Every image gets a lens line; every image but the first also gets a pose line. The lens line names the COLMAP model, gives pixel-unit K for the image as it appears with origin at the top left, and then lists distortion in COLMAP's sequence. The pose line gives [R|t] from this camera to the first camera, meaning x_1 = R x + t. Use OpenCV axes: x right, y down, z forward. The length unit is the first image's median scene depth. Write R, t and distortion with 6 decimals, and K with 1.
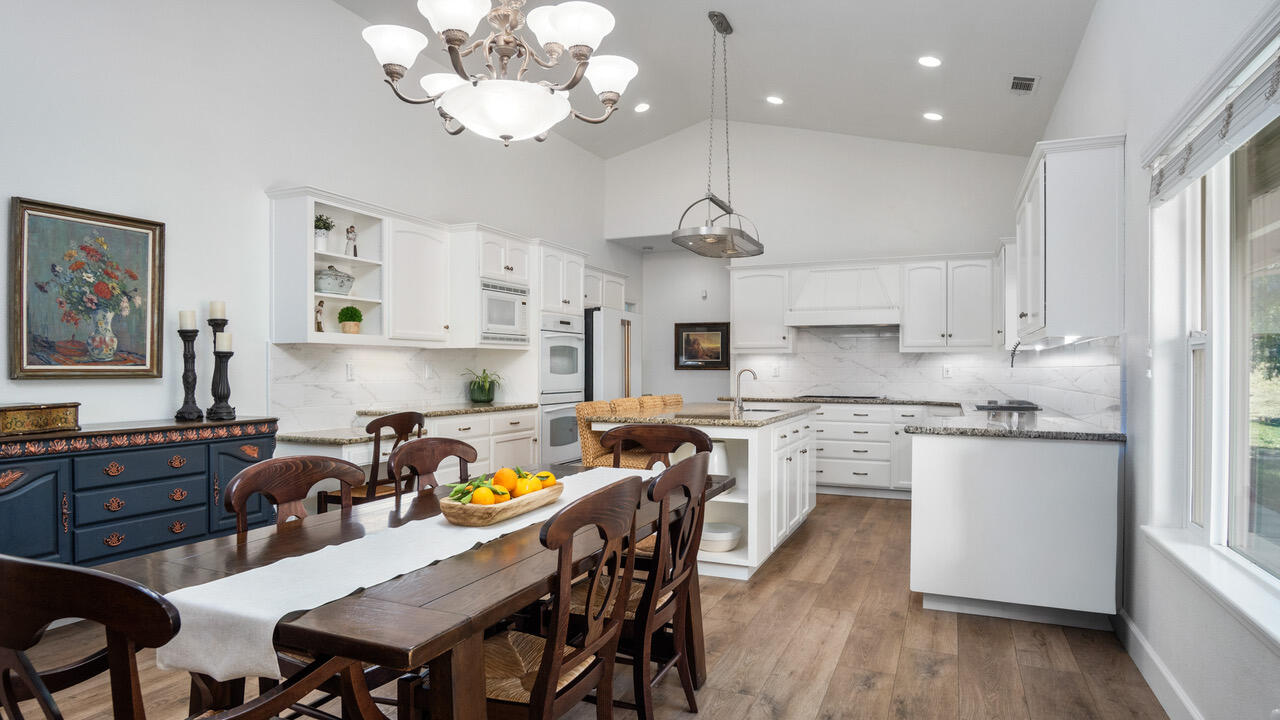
lens RADIAL K [[702.1, 0, 634.5], [0, 702.1, 367.0], [0, 0, 1]] dist [-0.018985, 0.005288]
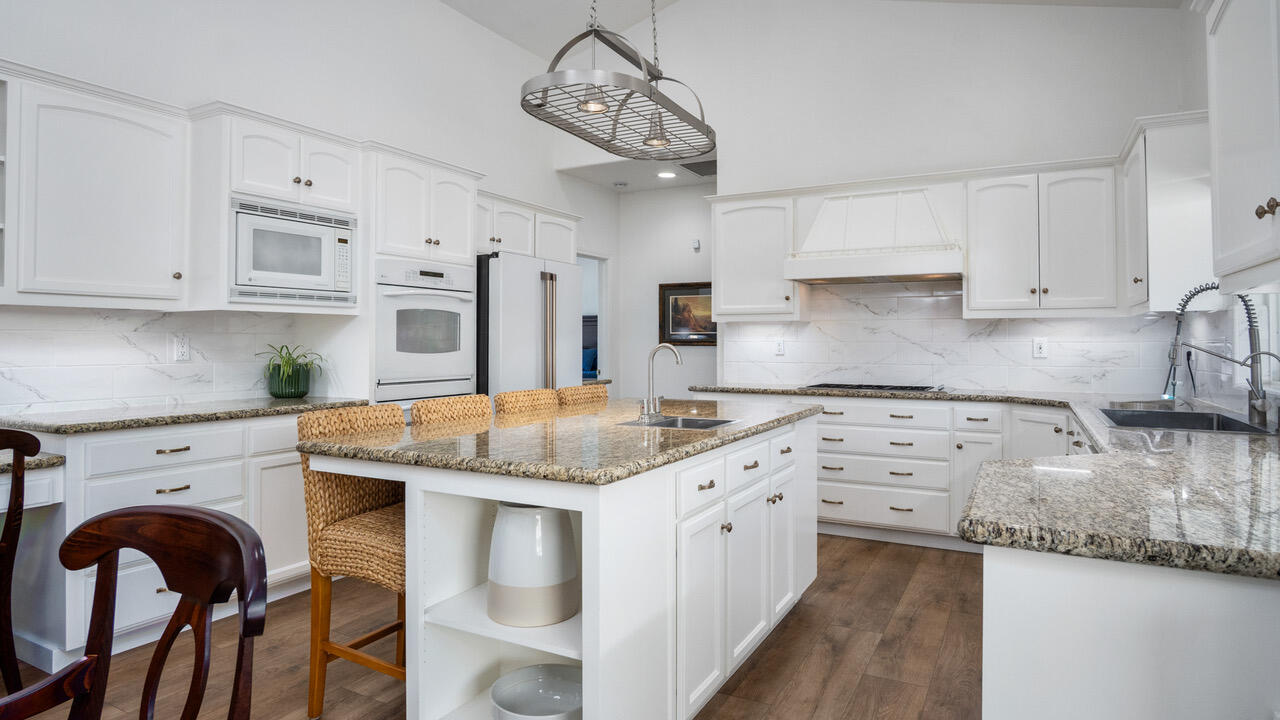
lens RADIAL K [[702.1, 0, 639.9], [0, 702.1, 327.2], [0, 0, 1]] dist [-0.018985, 0.005288]
pose [[0.996792, -0.003568, -0.079954, 0.139836], [0.001855, 0.999767, -0.021490, 0.000462], [0.080012, 0.021273, 0.996567, 0.350636]]
